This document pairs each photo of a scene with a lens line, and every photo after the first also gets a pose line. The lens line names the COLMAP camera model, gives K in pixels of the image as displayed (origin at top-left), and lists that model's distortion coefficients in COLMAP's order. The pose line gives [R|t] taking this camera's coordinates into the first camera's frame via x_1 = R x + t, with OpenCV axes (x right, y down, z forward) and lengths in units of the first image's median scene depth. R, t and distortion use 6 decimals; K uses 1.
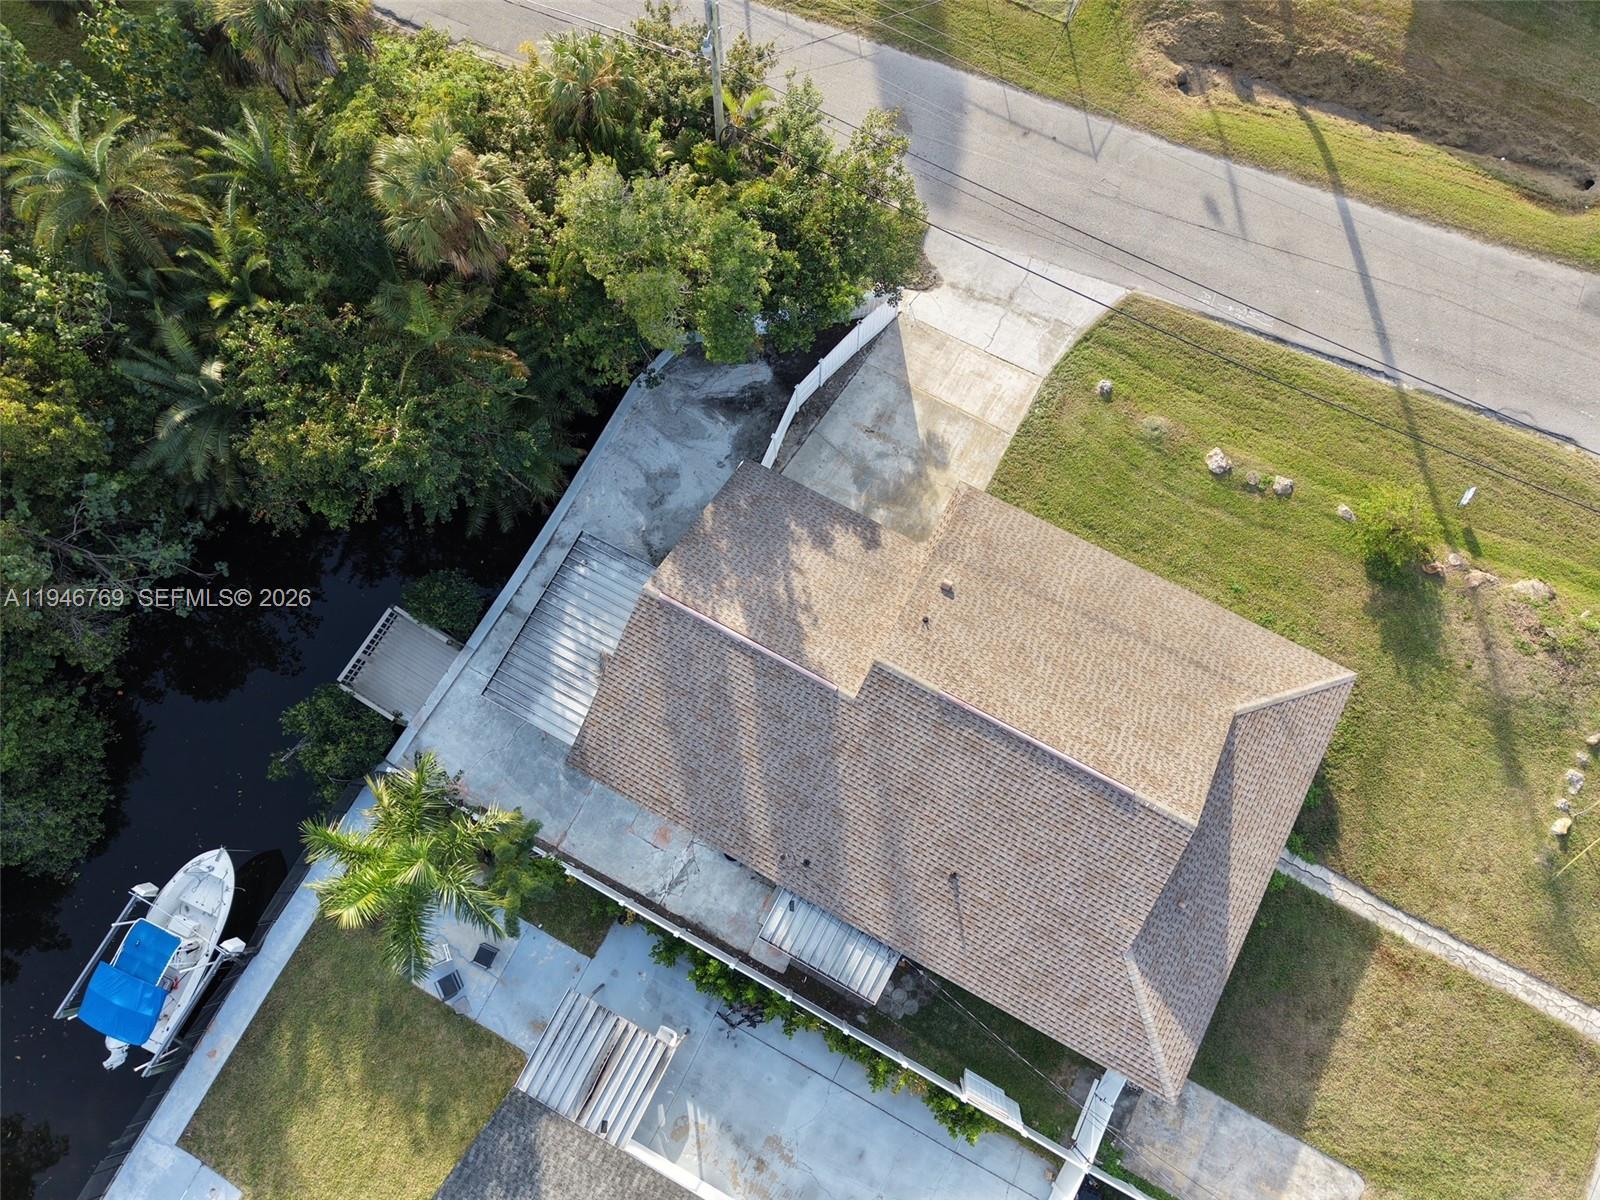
lens RADIAL K [[1076.9, 0, 800.0], [0, 1076.9, 600.0], [0, 0, 1]] dist [0.089458, -0.107221]
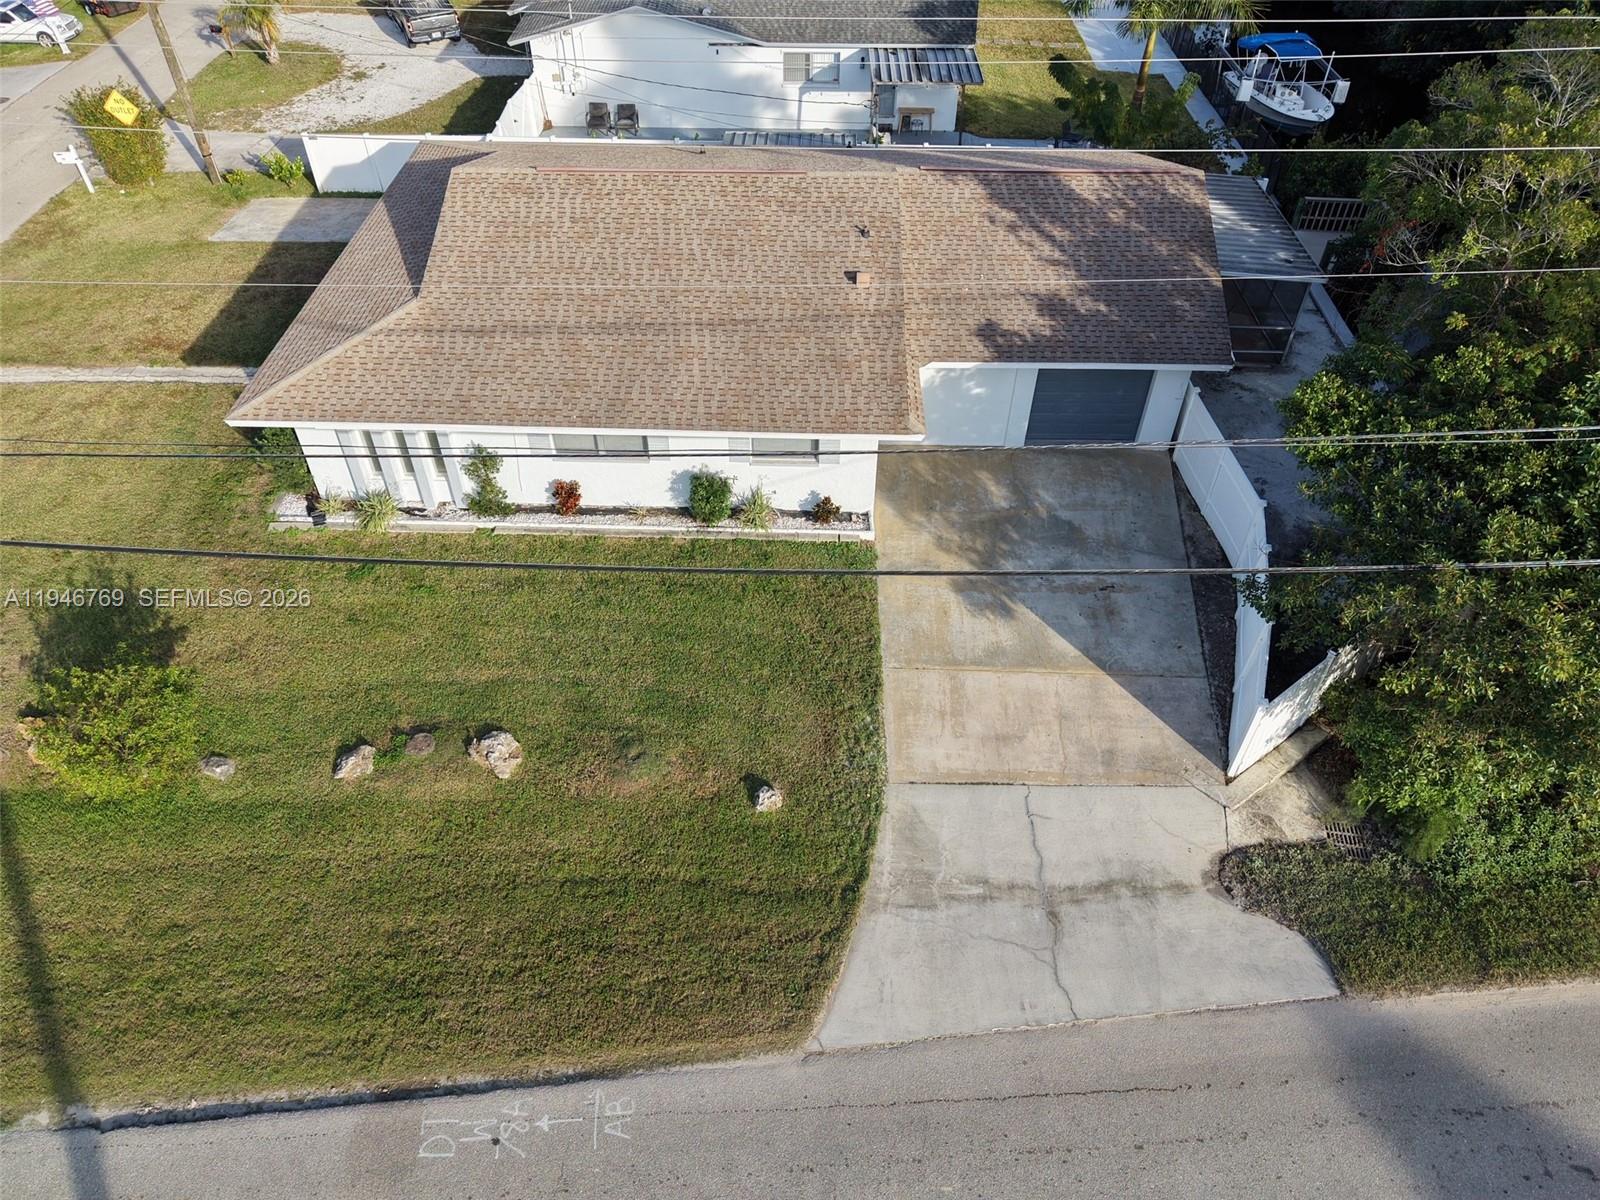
lens RADIAL K [[1076.9, 0, 800.0], [0, 1076.9, 600.0], [0, 0, 1]] dist [0.089458, -0.107221]
pose [[-0.889177, 0.312437, -0.334287, 0.400591], [-0.445111, -0.421342, 0.790157, -0.538633], [0.106025, 0.851384, 0.513716, 0.700600]]
